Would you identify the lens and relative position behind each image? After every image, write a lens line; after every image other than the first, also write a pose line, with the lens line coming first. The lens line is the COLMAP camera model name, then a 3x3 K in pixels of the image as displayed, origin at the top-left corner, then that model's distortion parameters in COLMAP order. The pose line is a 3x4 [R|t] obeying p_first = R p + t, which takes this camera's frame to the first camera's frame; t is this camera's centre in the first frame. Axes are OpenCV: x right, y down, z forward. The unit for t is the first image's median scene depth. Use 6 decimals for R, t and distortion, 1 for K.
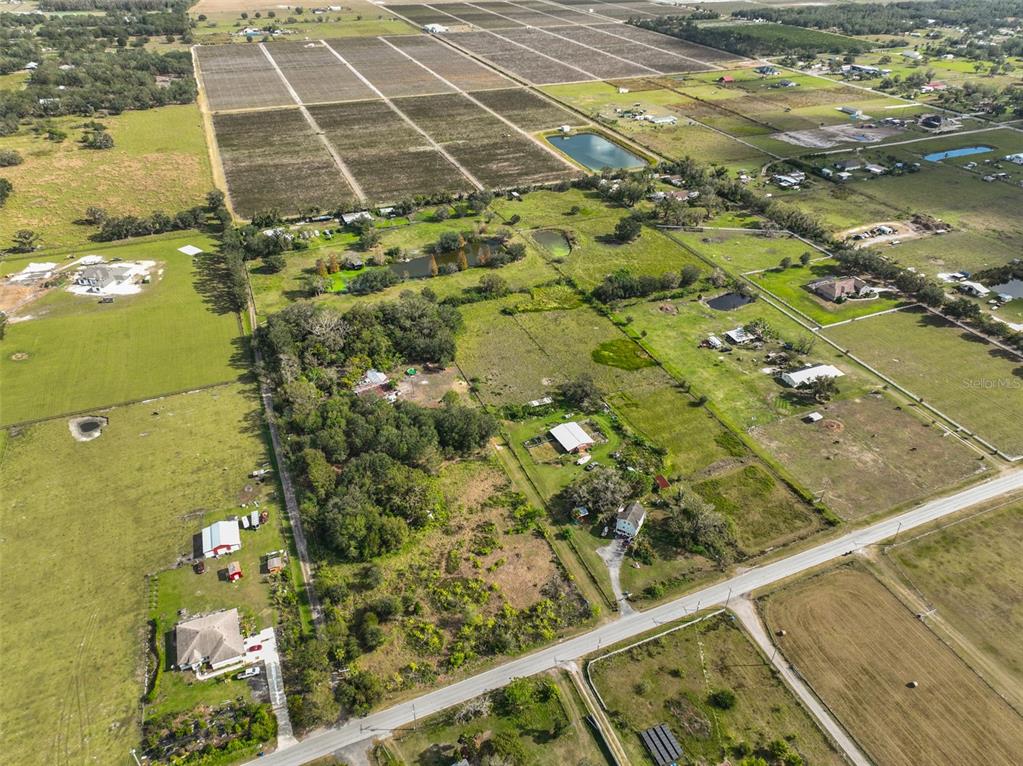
lens RADIAL K [[709.8, 0, 516.2], [0, 709.8, 387.1], [0, 0, 1]] dist [-0.004832, 0.022426]
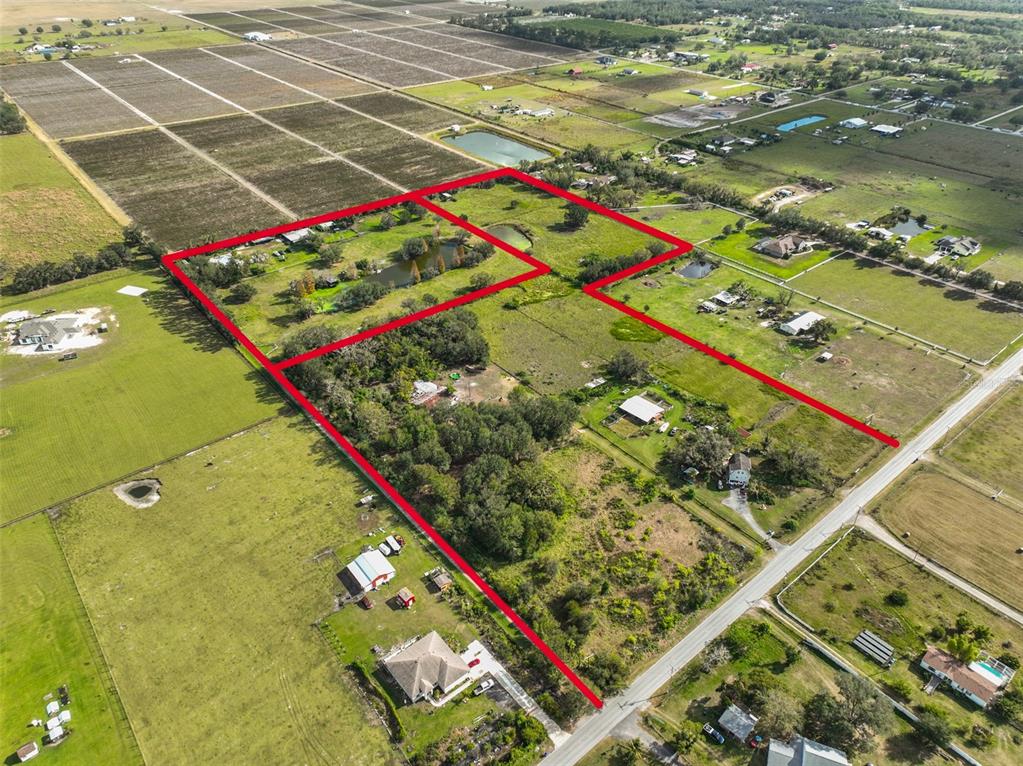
lens RADIAL K [[709.8, 0, 516.2], [0, 709.8, 387.1], [0, 0, 1]] dist [-0.004832, 0.022426]
pose [[0.957423, -0.164691, 0.237103, -0.244195], [0.165008, 0.986116, 0.018652, -0.009098], [-0.236882, 0.021266, 0.971306, 0.011545]]
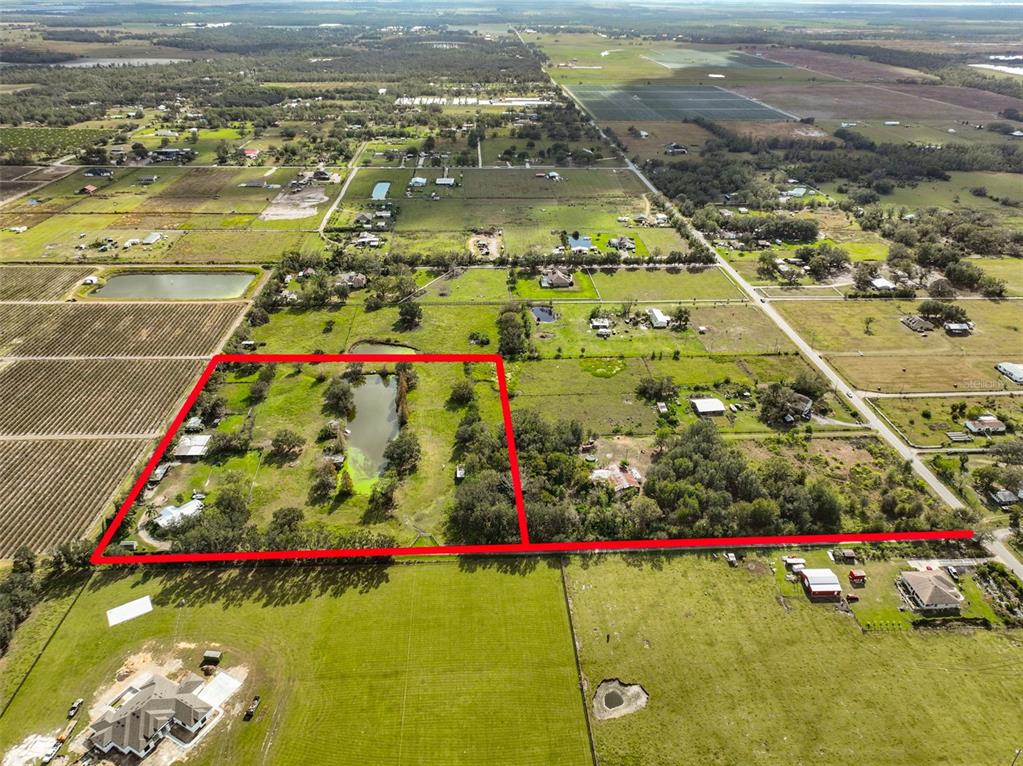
lens RADIAL K [[709.8, 0, 516.2], [0, 709.8, 387.1], [0, 0, 1]] dist [-0.004832, 0.022426]
pose [[0.332131, -0.464889, 0.820711, -0.813844], [0.525760, 0.813643, 0.248117, -0.348544], [-0.783113, 0.349090, 0.514656, 0.402701]]
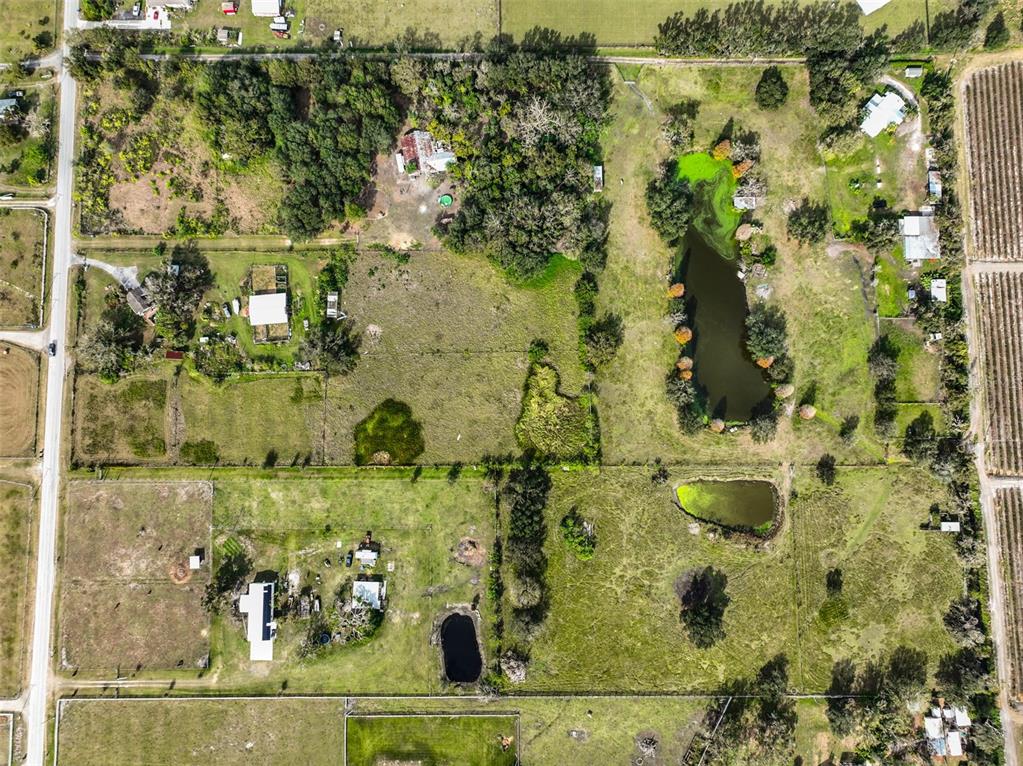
lens RADIAL K [[717.8, 0, 515.3], [0, 717.8, 383.9], [0, 0, 1]] dist [0.002317, 0.011109]
pose [[-0.381029, 0.918629, -0.104580, 0.105561], [-0.527270, -0.122988, 0.840750, -0.700504], [0.759475, 0.375492, 0.531228, 0.536312]]
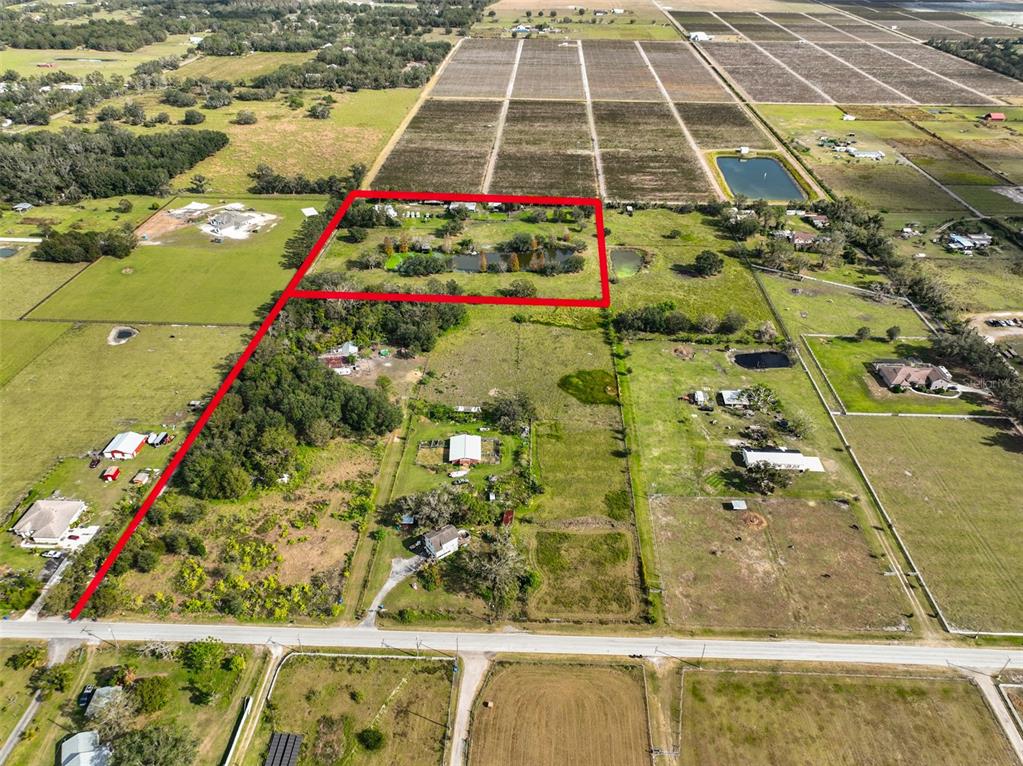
lens RADIAL K [[709.8, 0, 516.2], [0, 709.8, 387.1], [0, 0, 1]] dist [-0.004832, 0.022426]
pose [[0.906033, 0.238602, -0.349533, 0.326639], [-0.240533, 0.969874, 0.038576, -0.047569], [0.348207, 0.049123, 0.936130, 0.073042]]
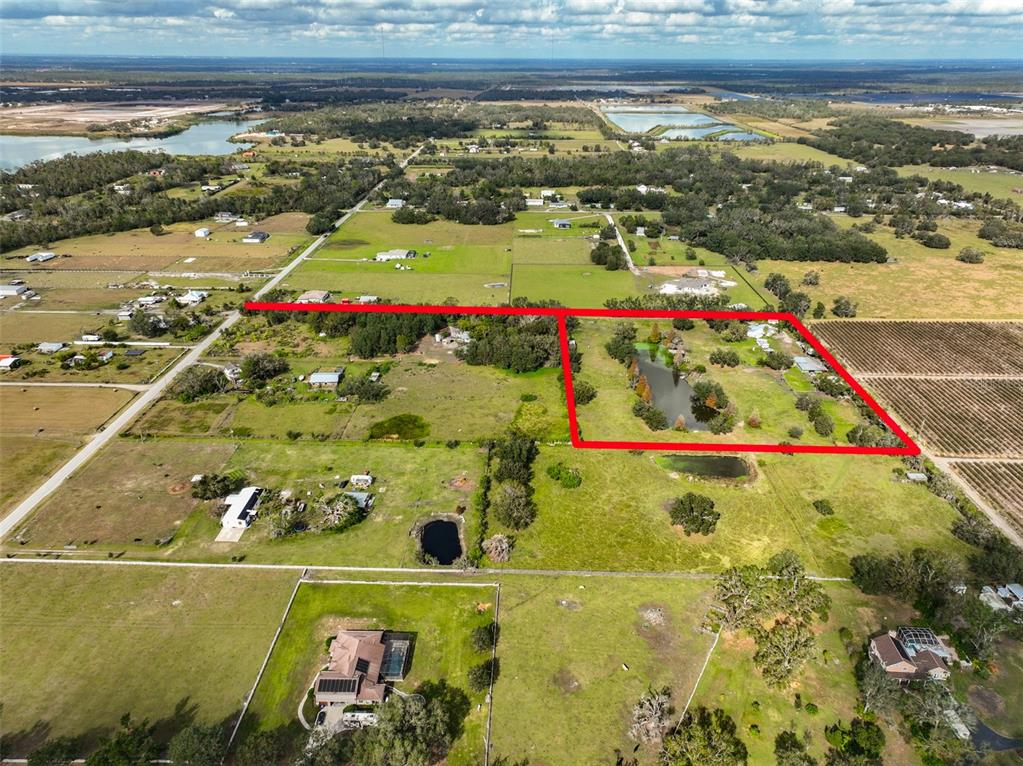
lens RADIAL K [[717.8, 0, 515.3], [0, 717.8, 383.9], [0, 0, 1]] dist [0.002317, 0.011109]
pose [[-0.410080, 0.374542, -0.831597, 0.749900], [-0.522388, 0.650958, 0.550785, -0.604419], [0.747627, 0.660282, -0.071289, 0.966515]]
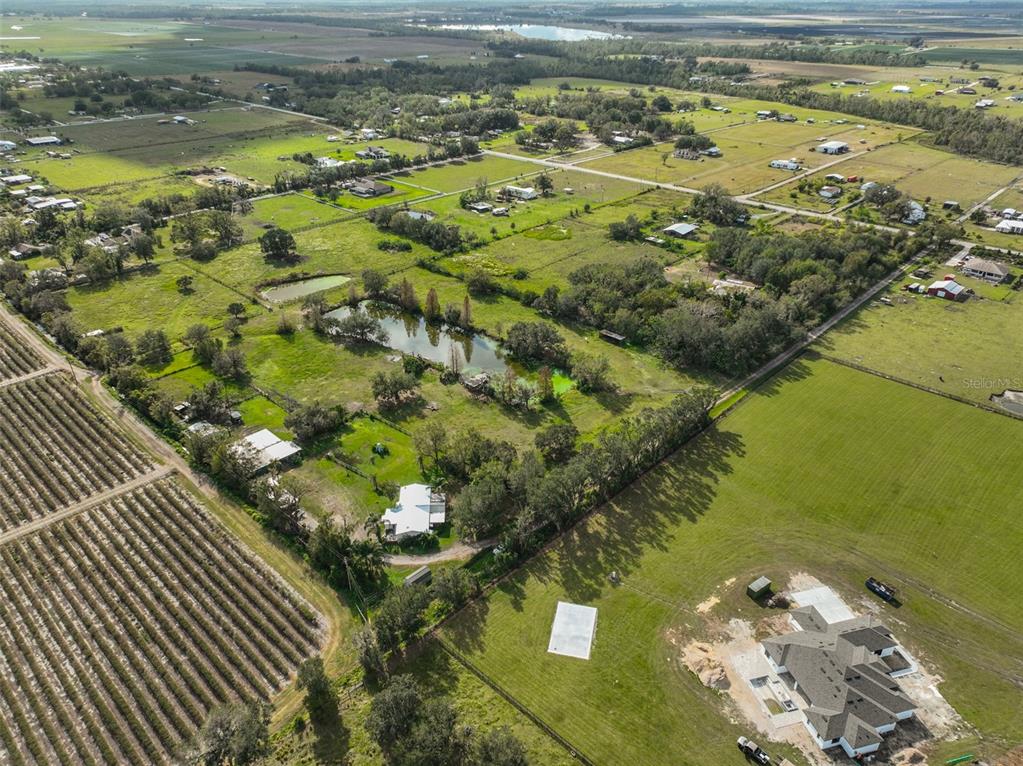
lens RADIAL K [[709.8, 0, 516.2], [0, 709.8, 387.1], [0, 0, 1]] dist [-0.004832, 0.022426]
pose [[-0.406473, -0.456081, 0.791688, -0.718037], [0.510799, 0.604998, 0.610788, -0.524652], [-0.757539, 0.652662, -0.012950, 1.025020]]
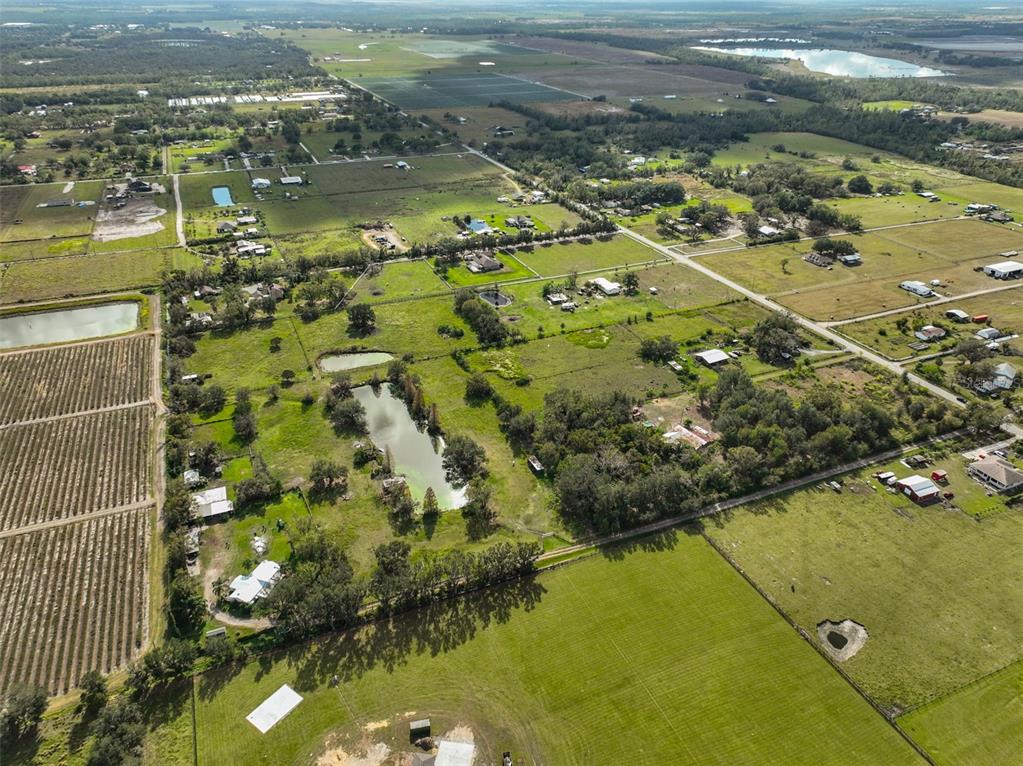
lens RADIAL K [[709.8, 0, 516.2], [0, 709.8, 387.1], [0, 0, 1]] dist [-0.004832, 0.022426]
pose [[-0.011934, -0.496425, 0.867998, -0.826961], [0.561500, 0.714948, 0.416613, -0.489013], [-0.827391, 0.492353, 0.270210, 0.683612]]
